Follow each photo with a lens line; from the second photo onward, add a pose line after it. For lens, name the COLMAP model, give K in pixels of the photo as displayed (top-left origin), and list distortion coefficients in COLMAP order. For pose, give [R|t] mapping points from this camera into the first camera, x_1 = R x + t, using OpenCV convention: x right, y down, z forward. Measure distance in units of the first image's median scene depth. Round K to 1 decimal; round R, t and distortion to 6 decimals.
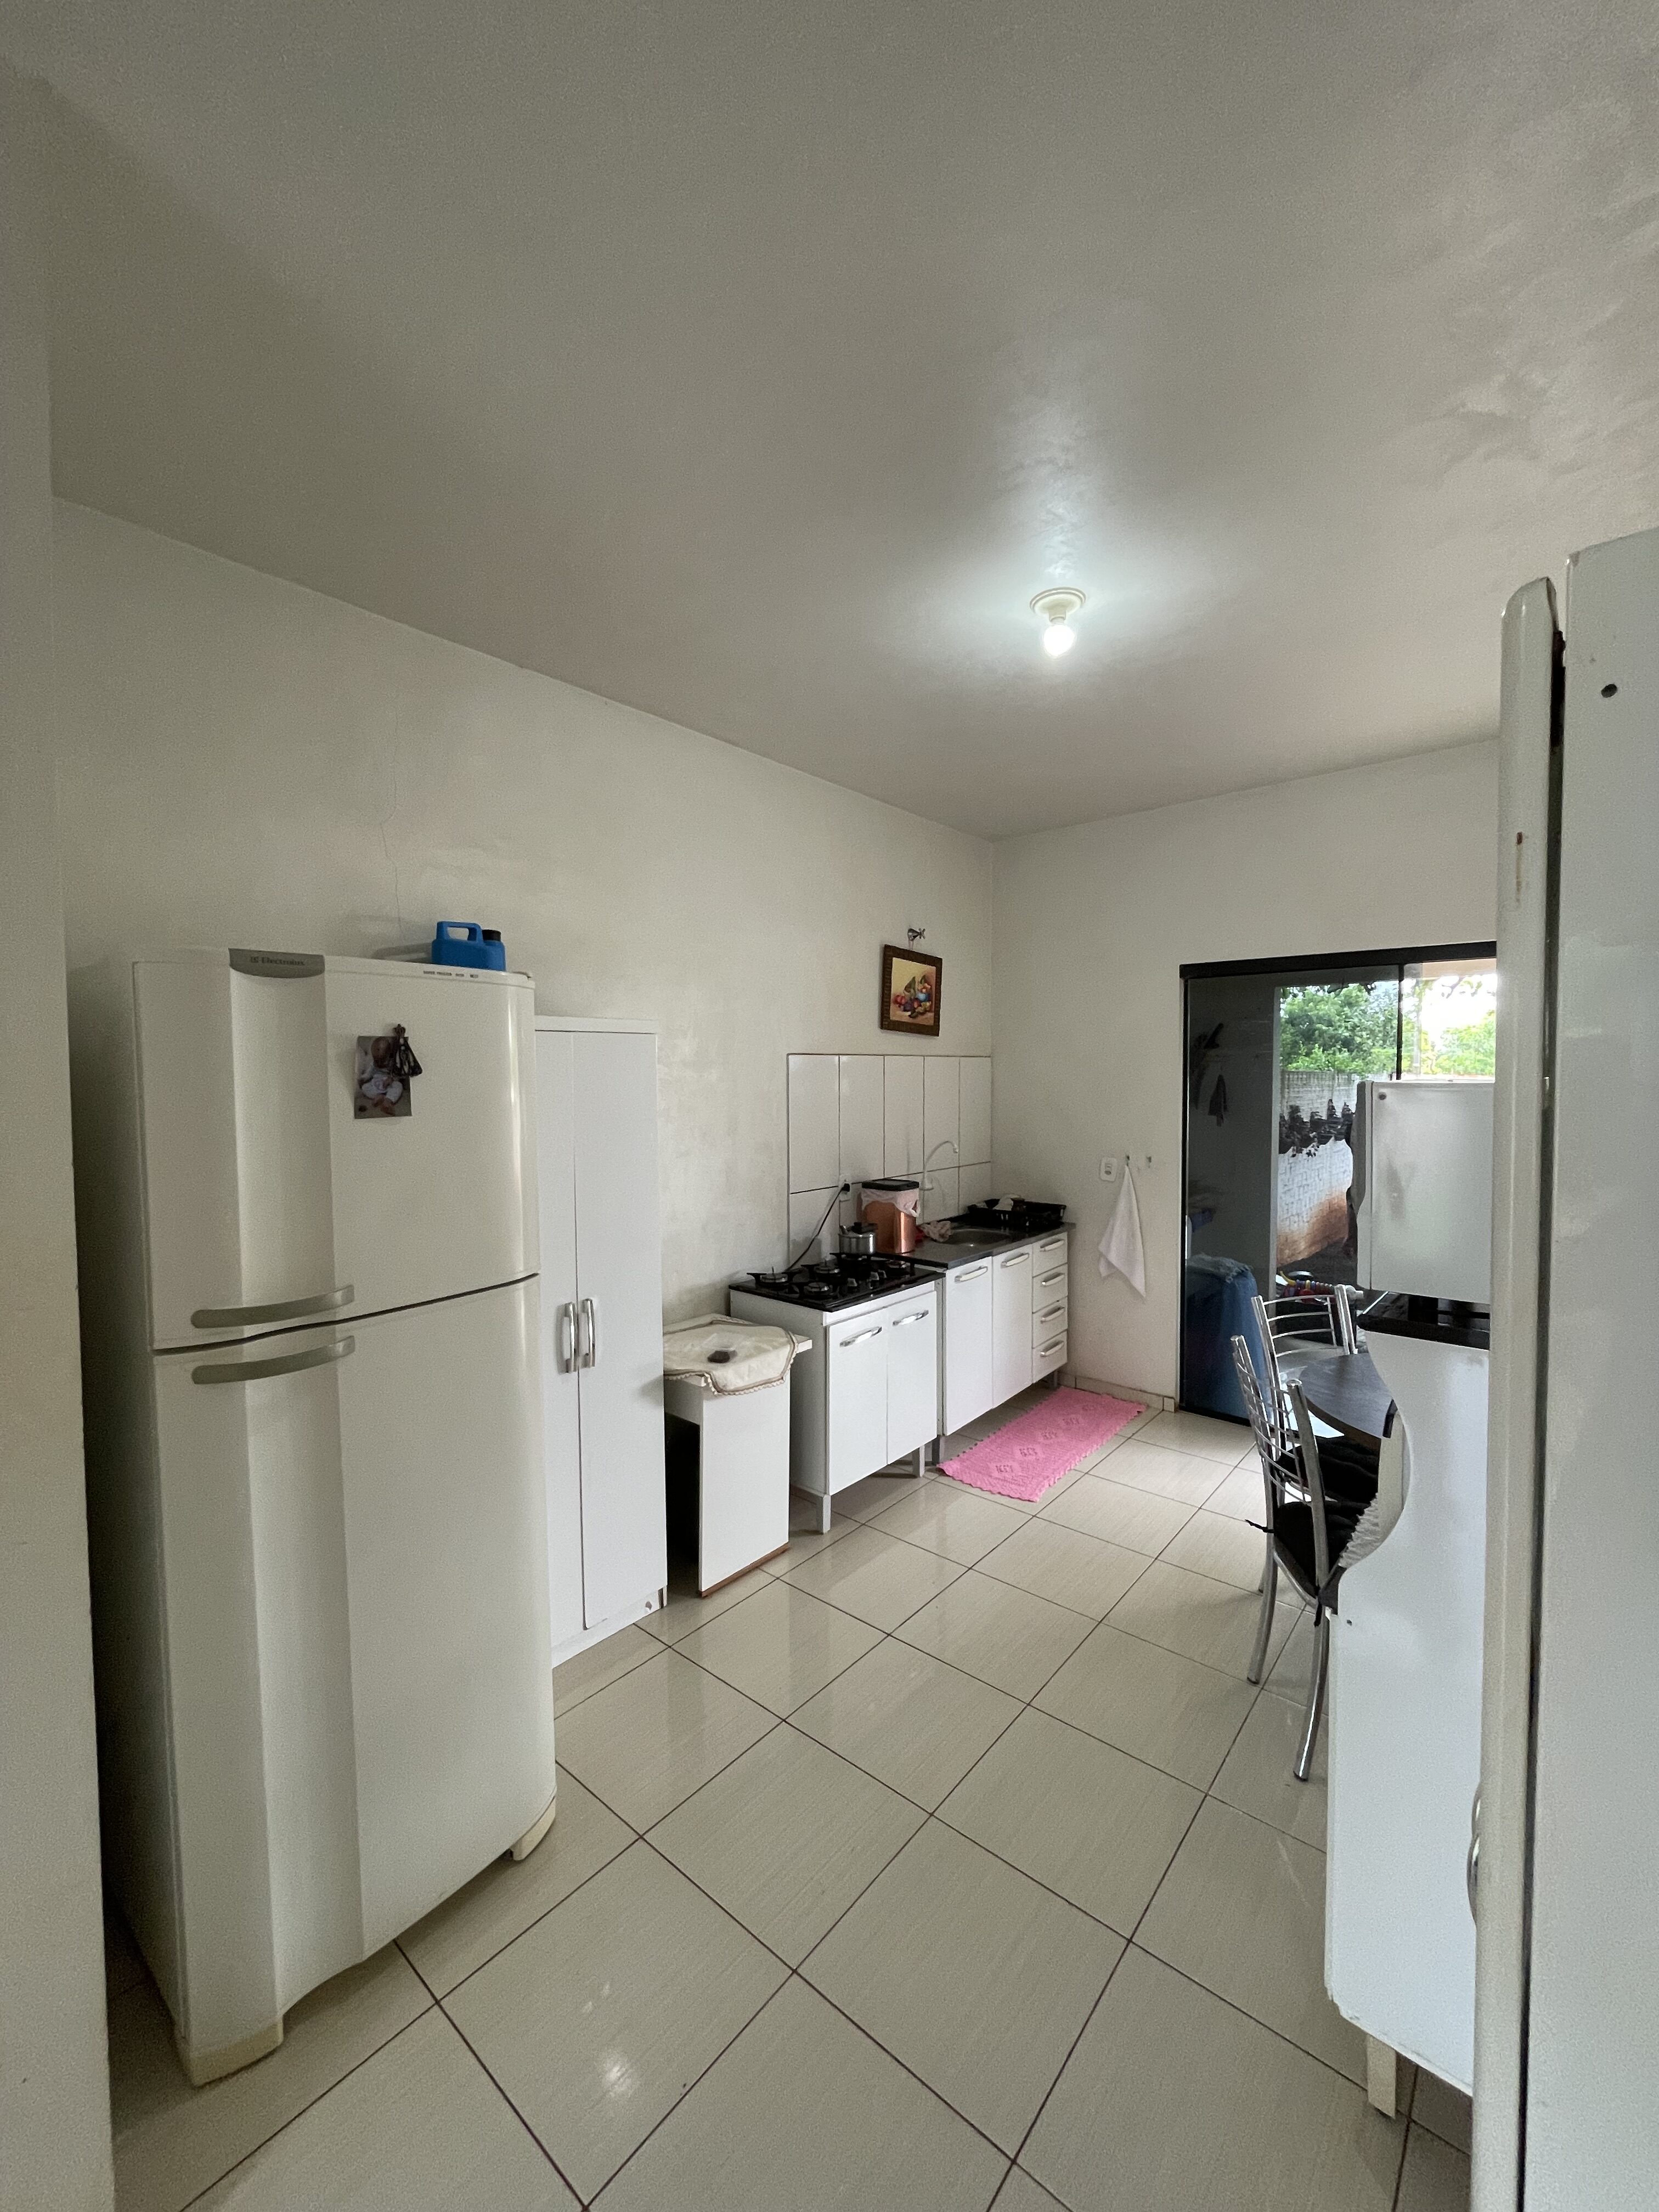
lens RADIAL K [[899.4, 0, 840.7], [0, 899.4, 1111.1], [0, 0, 1]] dist [-0.001867, -0.000038]
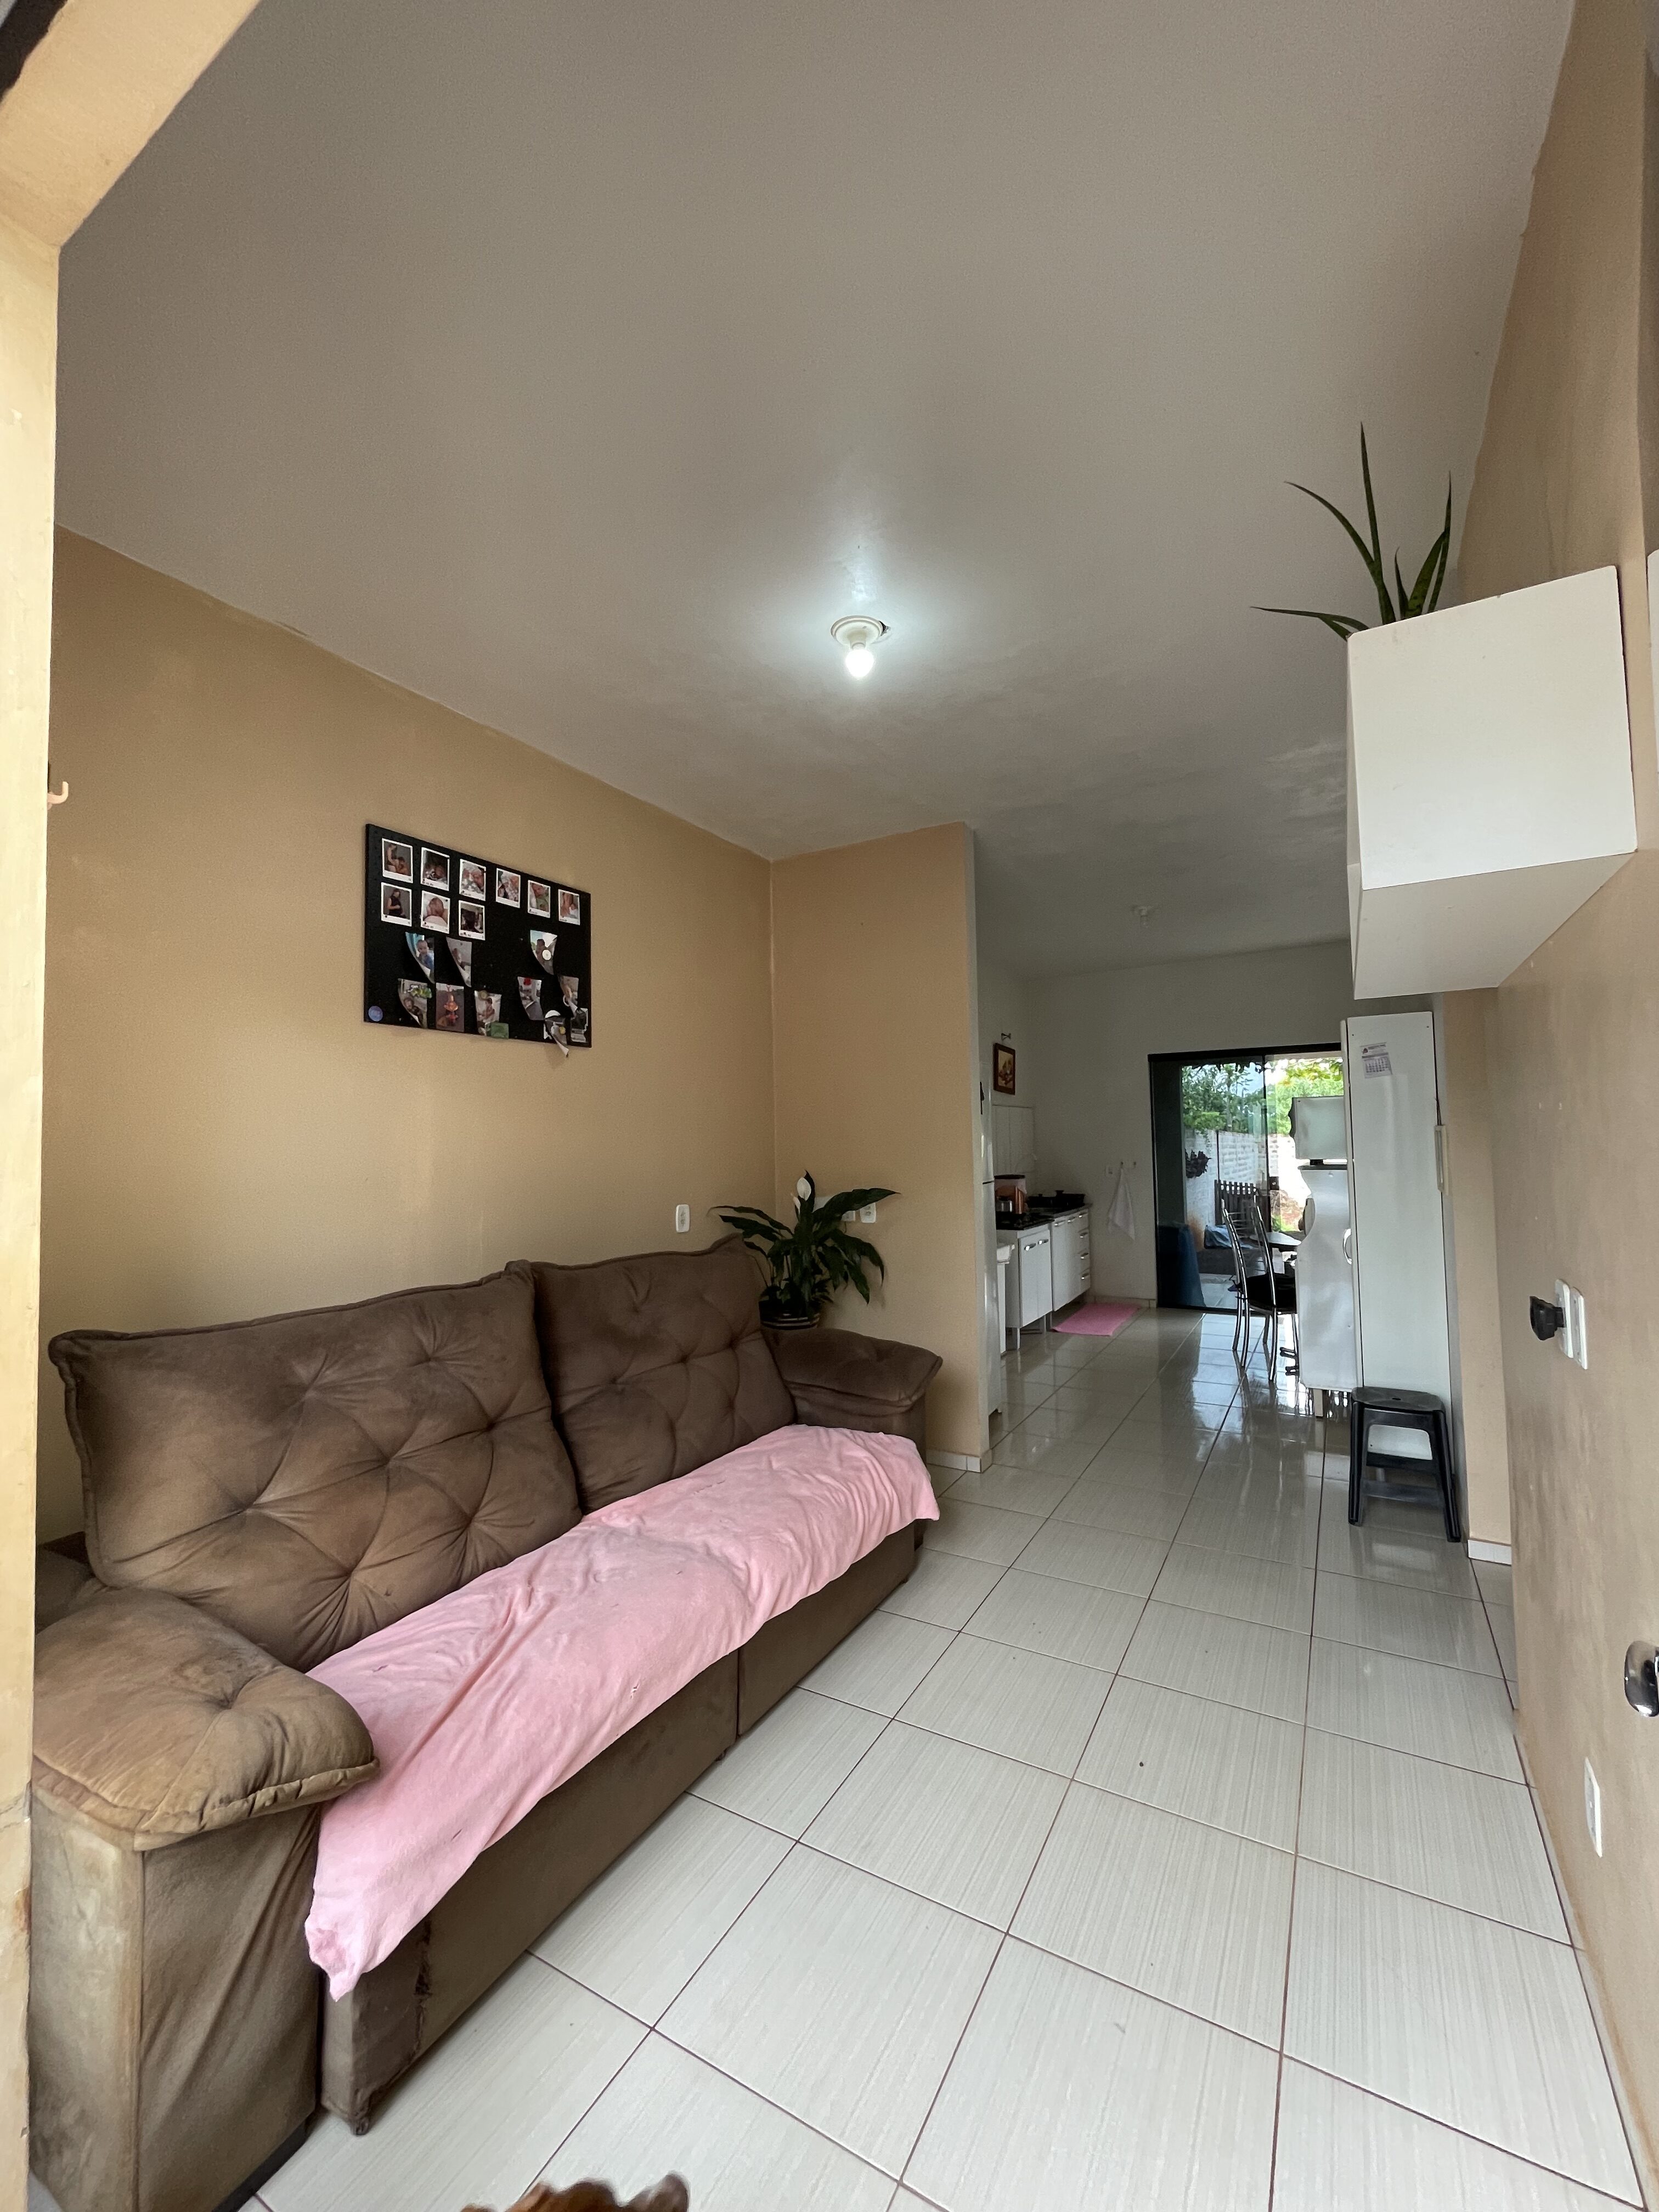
lens RADIAL K [[899.4, 0, 816.6], [0, 899.4, 1100.9], [0, 0, 1]] dist [-0.001867, -0.000038]
pose [[0.984951, -0.003412, 0.172801, -0.575333], [0.020938, 0.994797, -0.099697, 0.094064], [-0.171562, 0.101815, 0.979898, -0.634497]]
